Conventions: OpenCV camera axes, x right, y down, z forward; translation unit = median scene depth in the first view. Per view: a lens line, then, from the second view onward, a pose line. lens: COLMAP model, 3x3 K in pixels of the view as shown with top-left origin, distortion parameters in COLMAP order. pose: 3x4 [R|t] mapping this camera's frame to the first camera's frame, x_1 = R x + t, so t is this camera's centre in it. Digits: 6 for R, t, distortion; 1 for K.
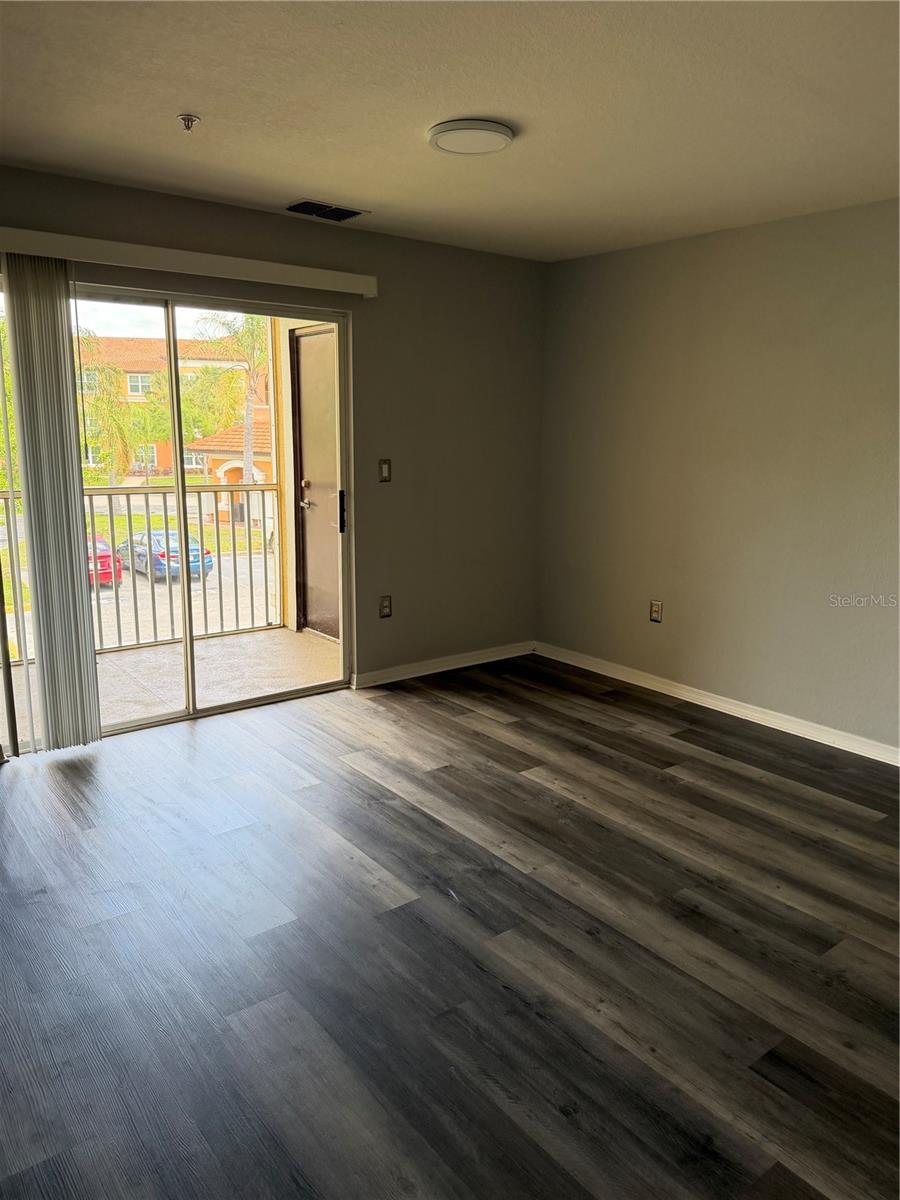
lens RADIAL K [[838.0, 0, 452.9], [0, 838.0, 600.9], [0, 0, 1]] dist [0.100474, -0.142087]
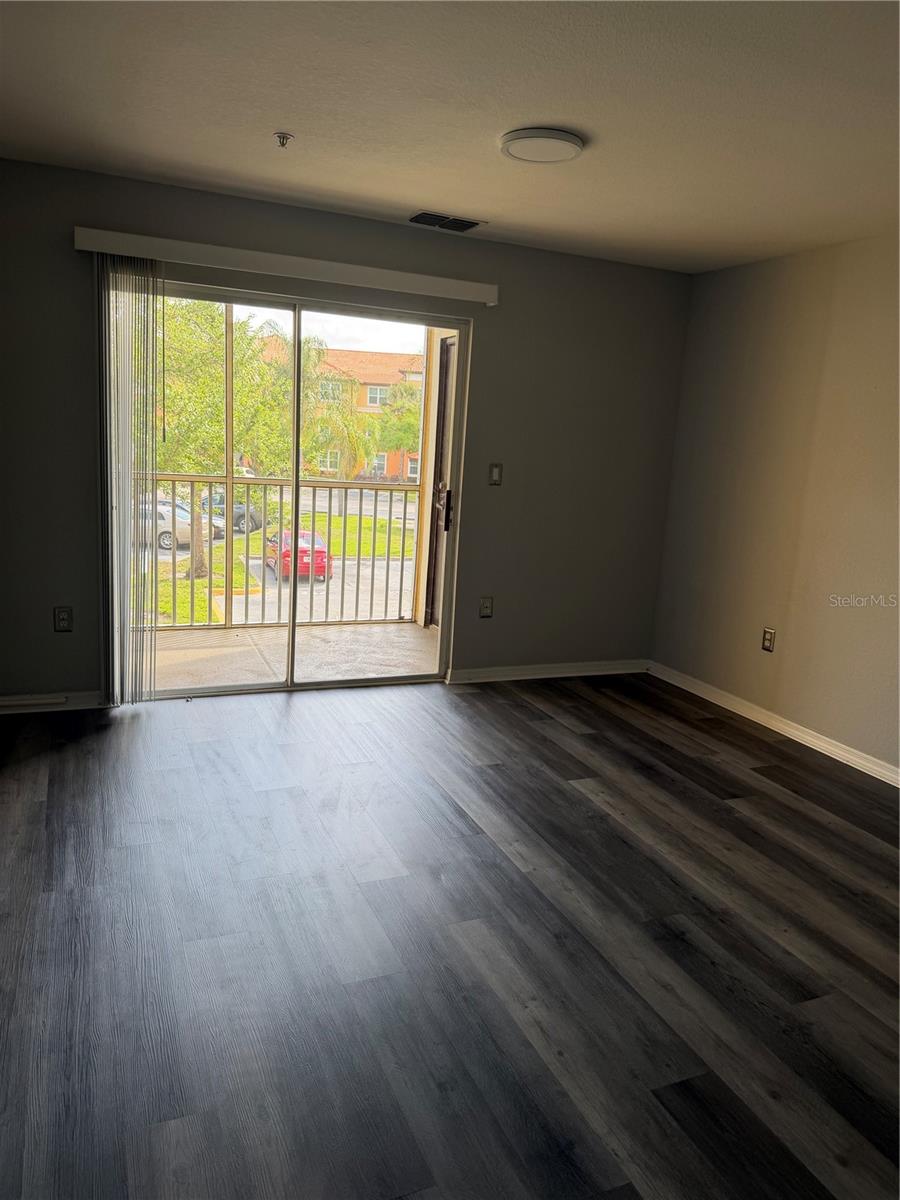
lens RADIAL K [[838.0, 0, 452.9], [0, 838.0, 600.9], [0, 0, 1]] dist [0.100474, -0.142087]
pose [[0.968102, 0.092936, -0.232681, 0.144988], [-0.097121, 0.995251, -0.006567, 0.012184], [0.230966, 0.028956, 0.972531, -0.001672]]
